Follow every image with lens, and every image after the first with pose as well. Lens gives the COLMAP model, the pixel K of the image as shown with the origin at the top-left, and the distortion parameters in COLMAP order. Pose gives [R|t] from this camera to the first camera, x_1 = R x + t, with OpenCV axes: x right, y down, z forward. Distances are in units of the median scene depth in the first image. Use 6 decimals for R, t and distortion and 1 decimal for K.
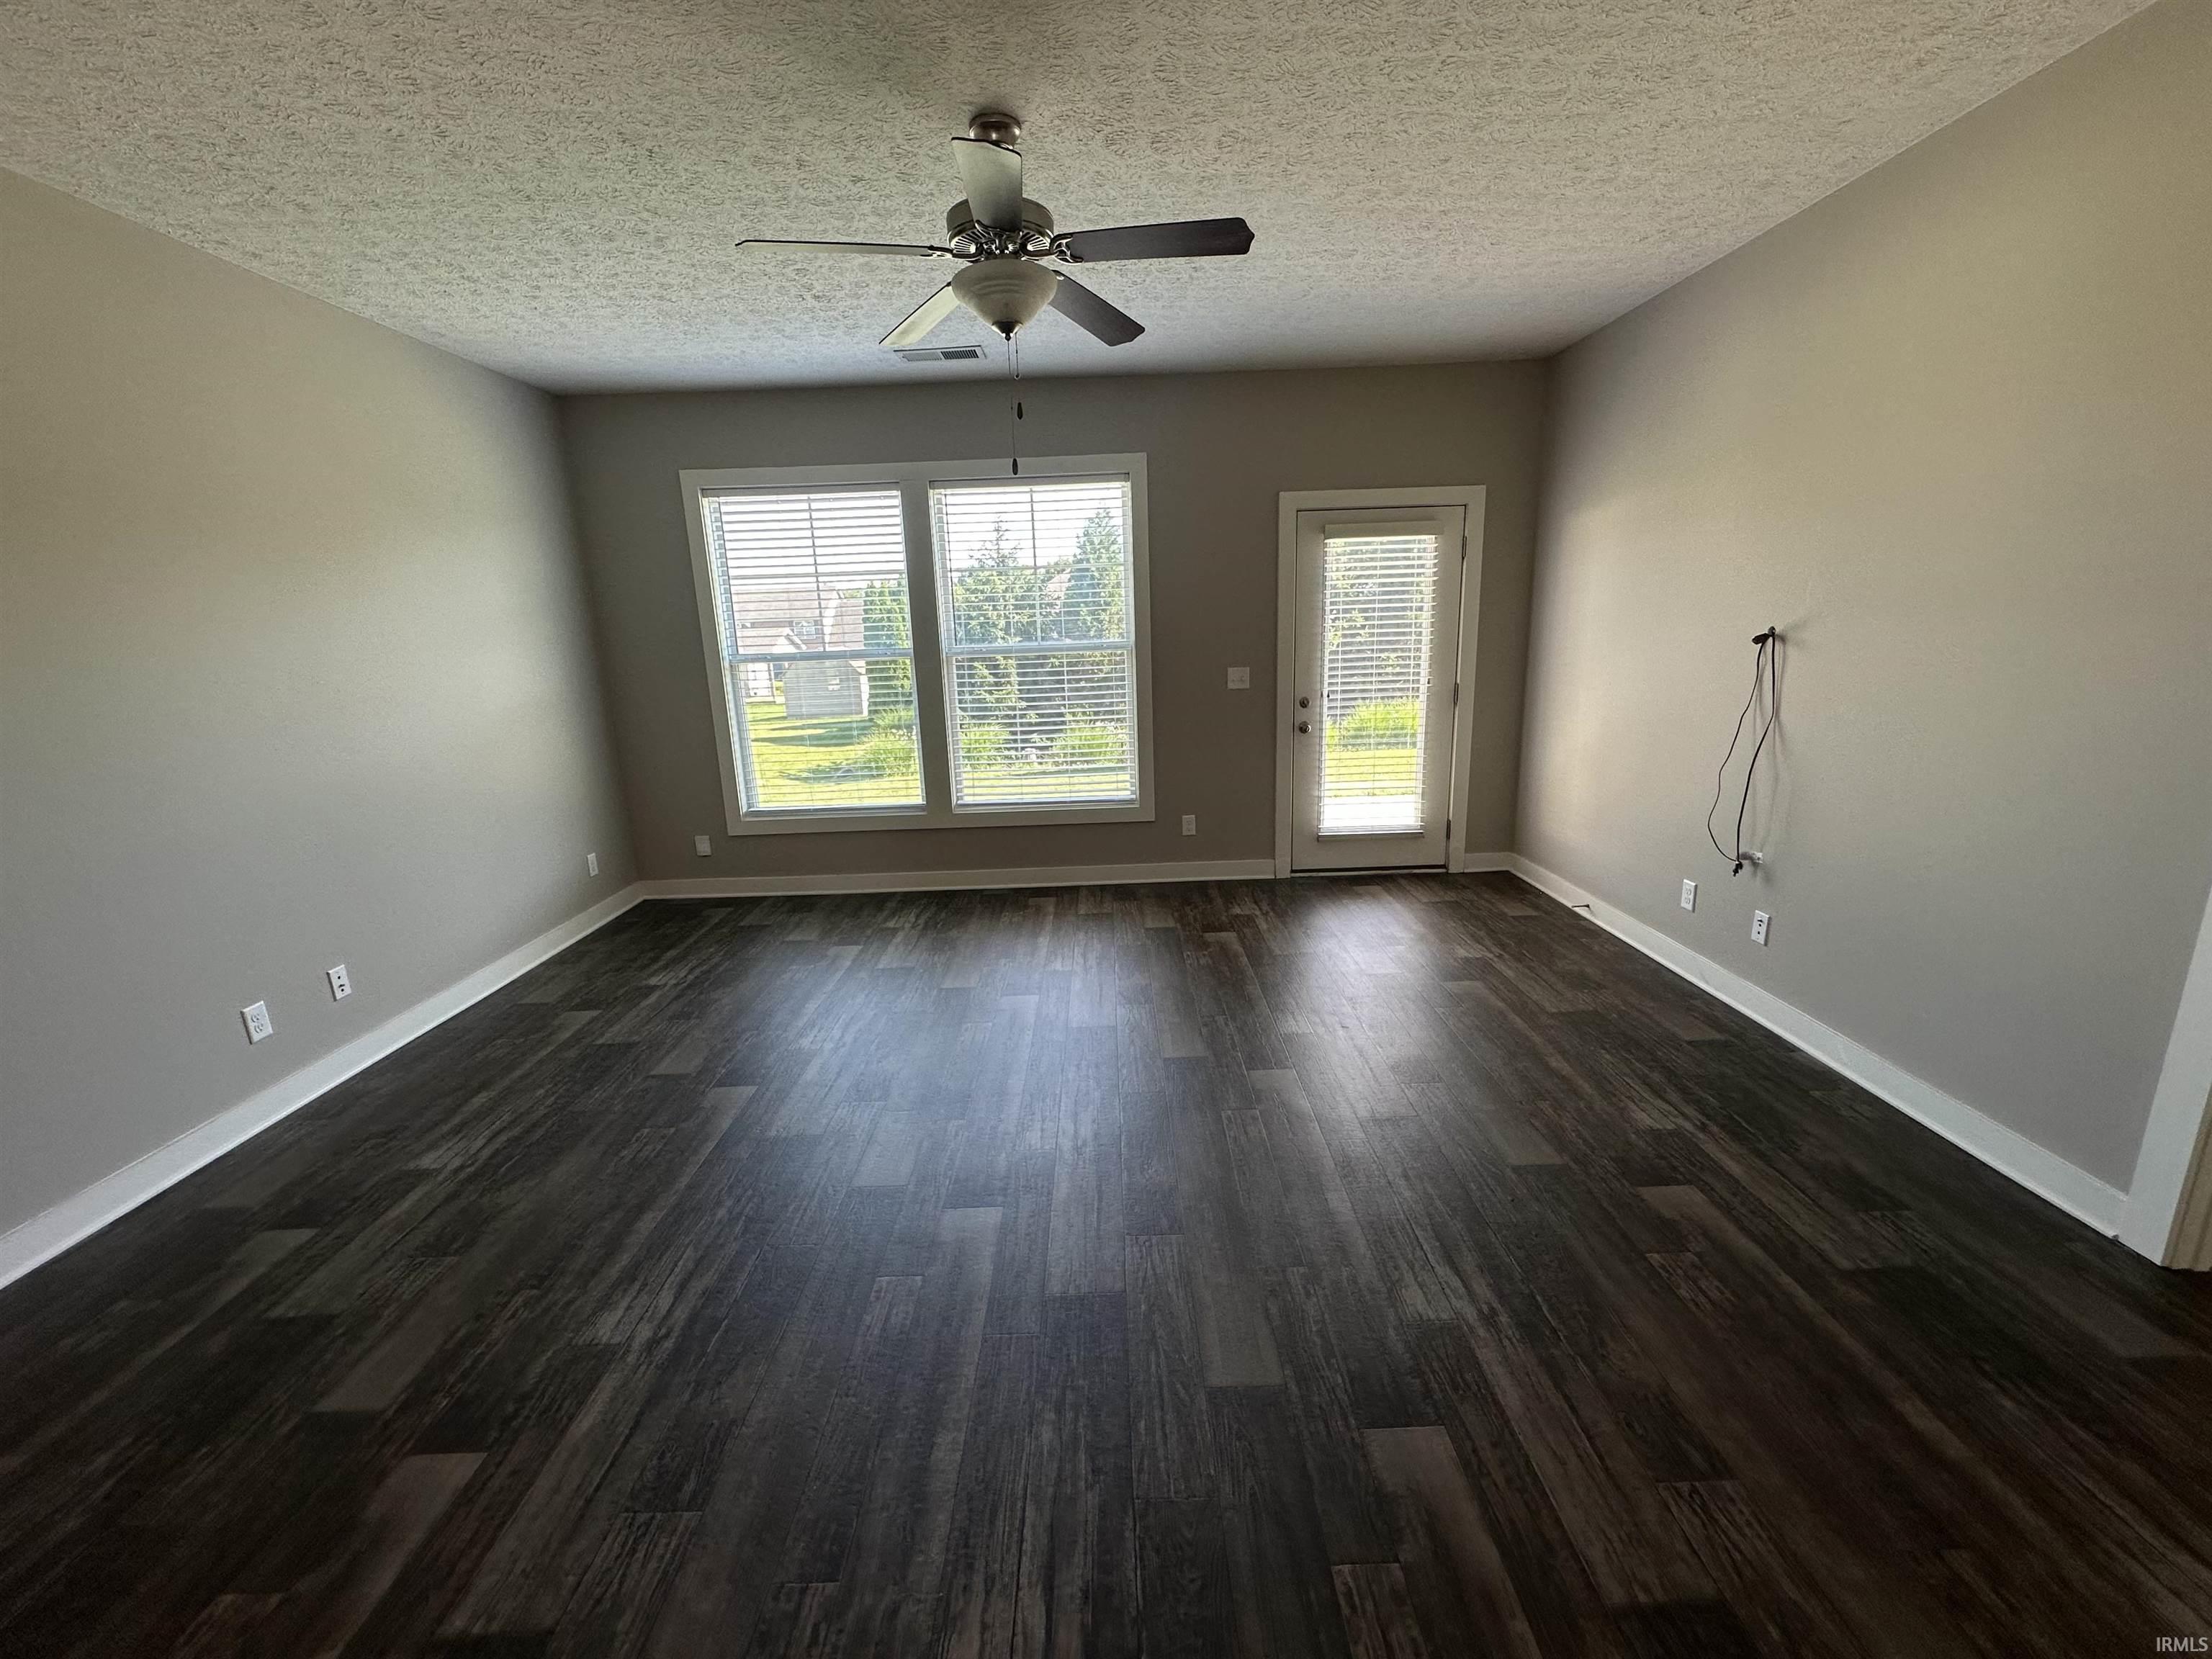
lens RADIAL K [[887.3, 0, 1108.8], [0, 887.3, 822.7], [0, 0, 1]] dist [-0.001242, 0.000896]
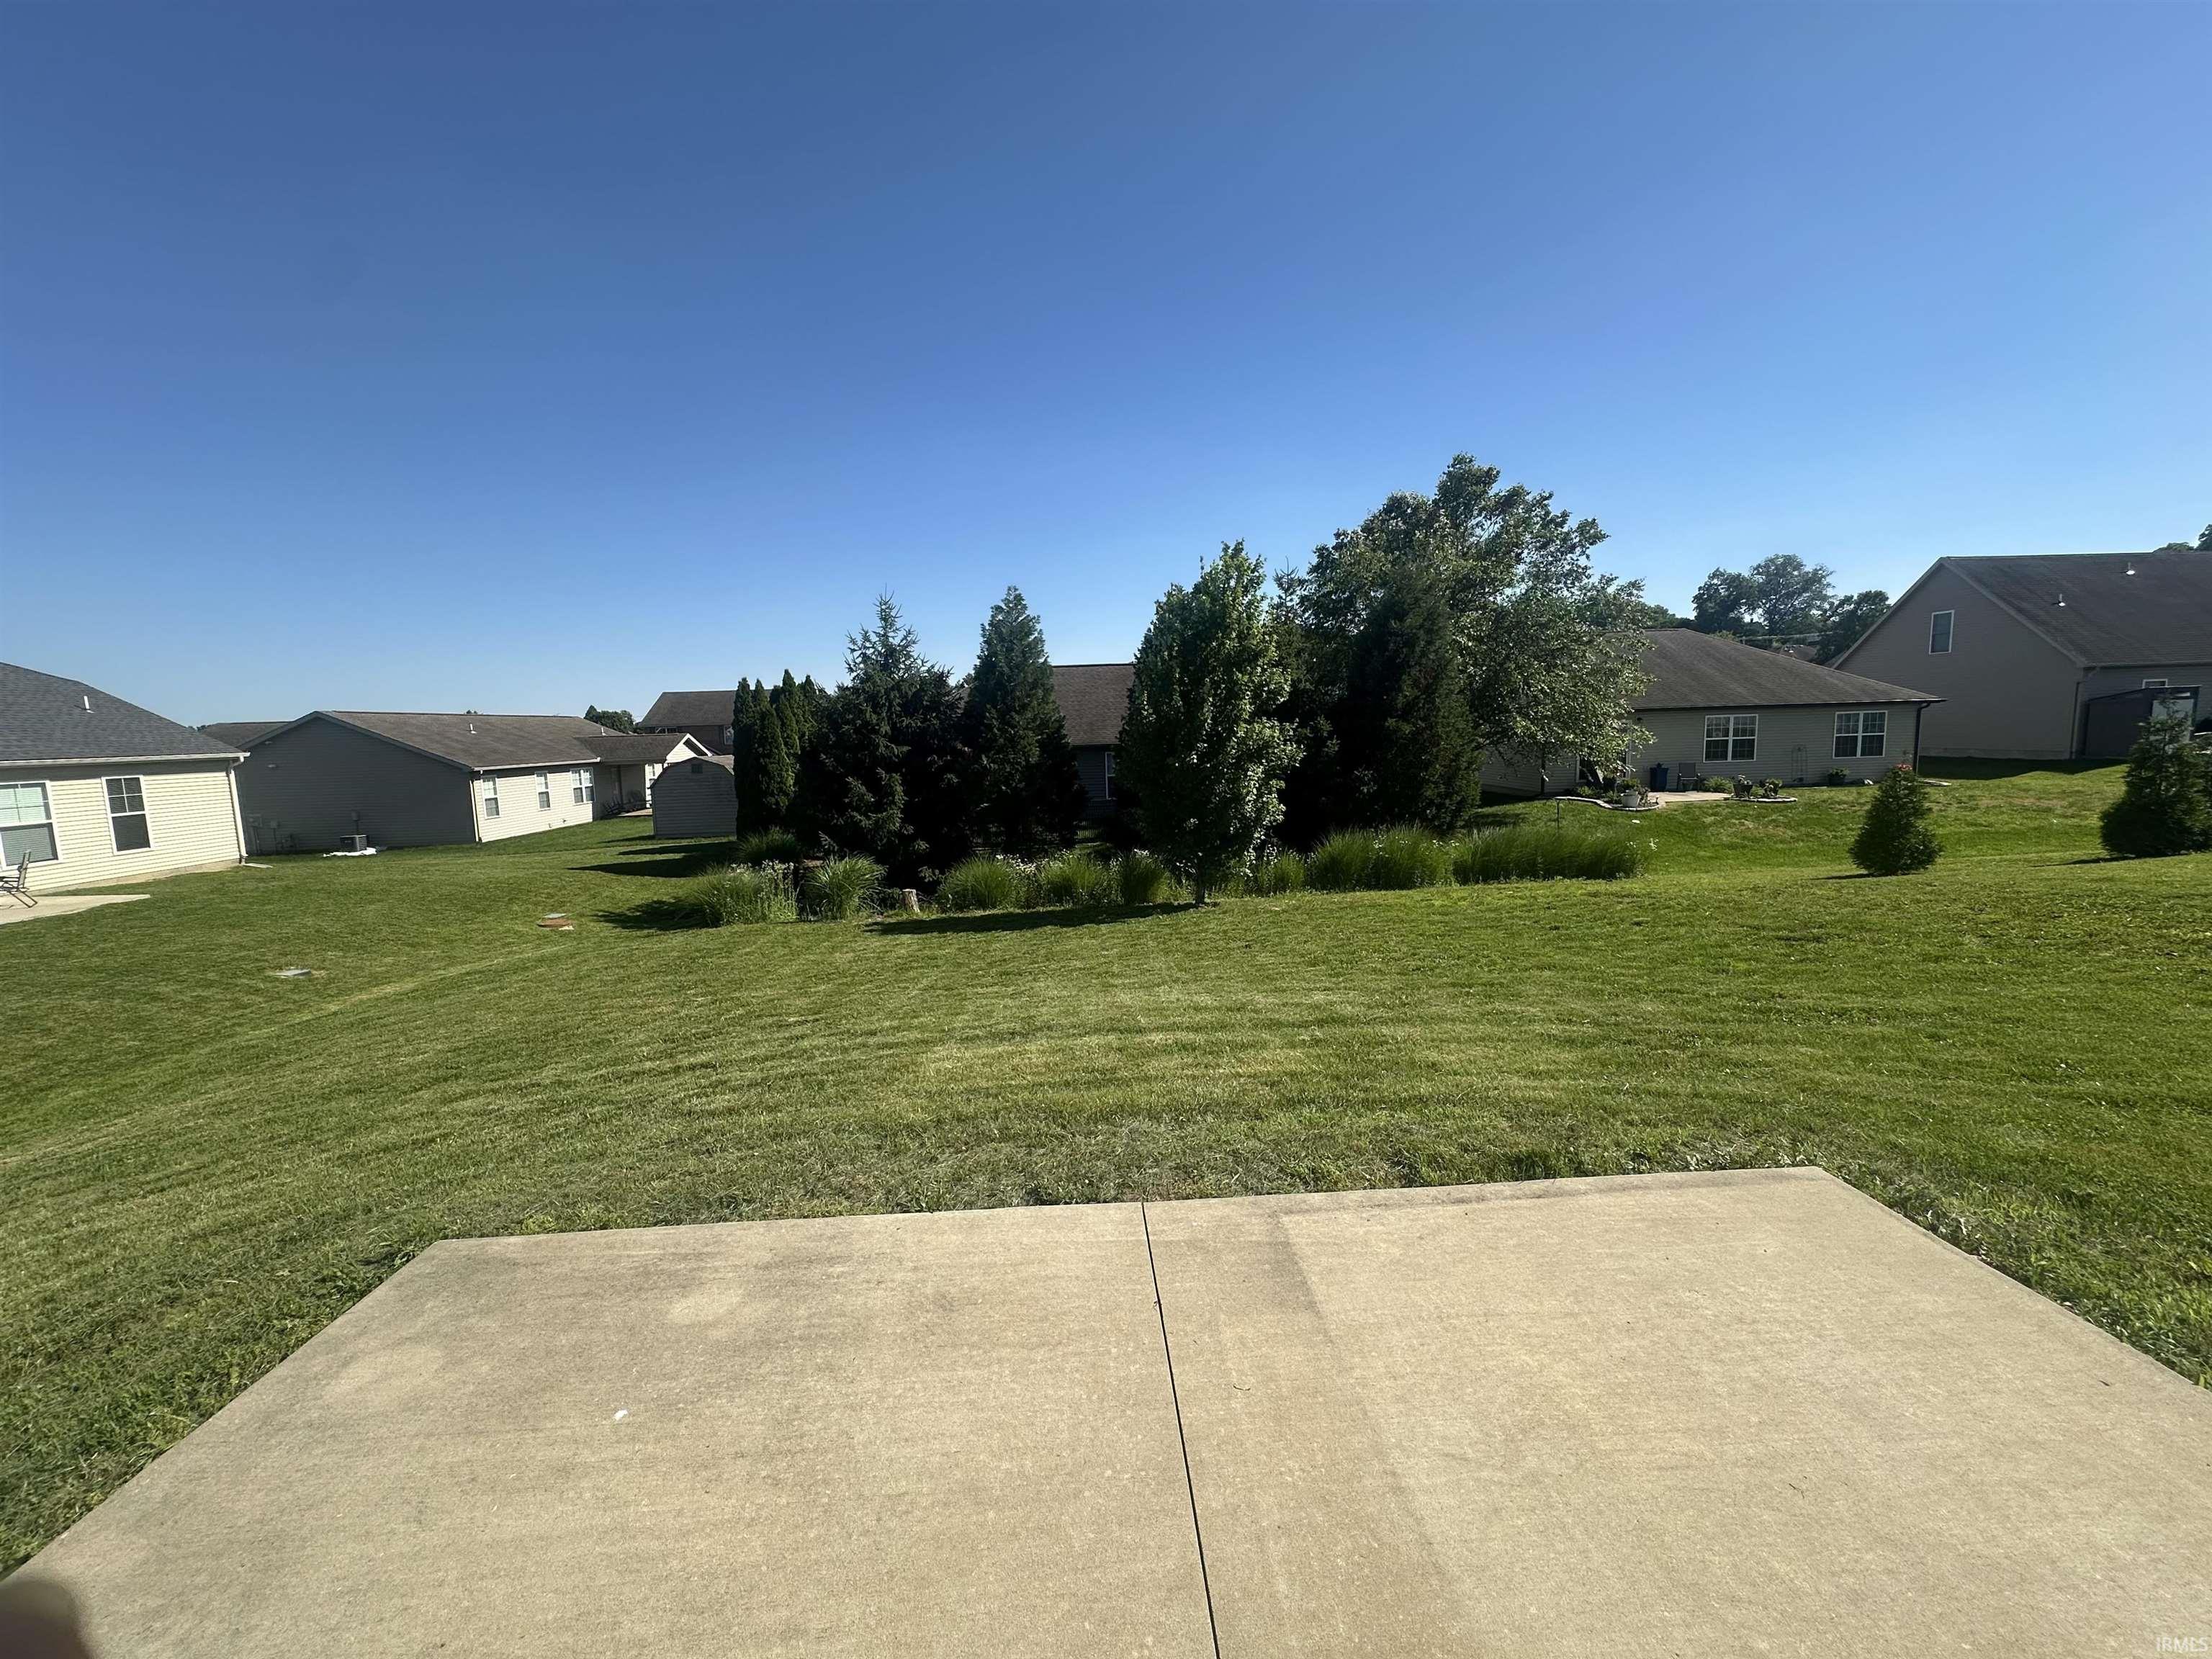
lens RADIAL K [[887.3, 0, 1104.1], [0, 887.3, 826.3], [0, 0, 1]] dist [-0.001242, 0.000896]
pose [[0.998150, -0.000024, 0.060798, 0.028843], [0.006891, 0.993599, -0.112752, -0.044626], [-0.060406, 0.112963, 0.991761, 0.198163]]
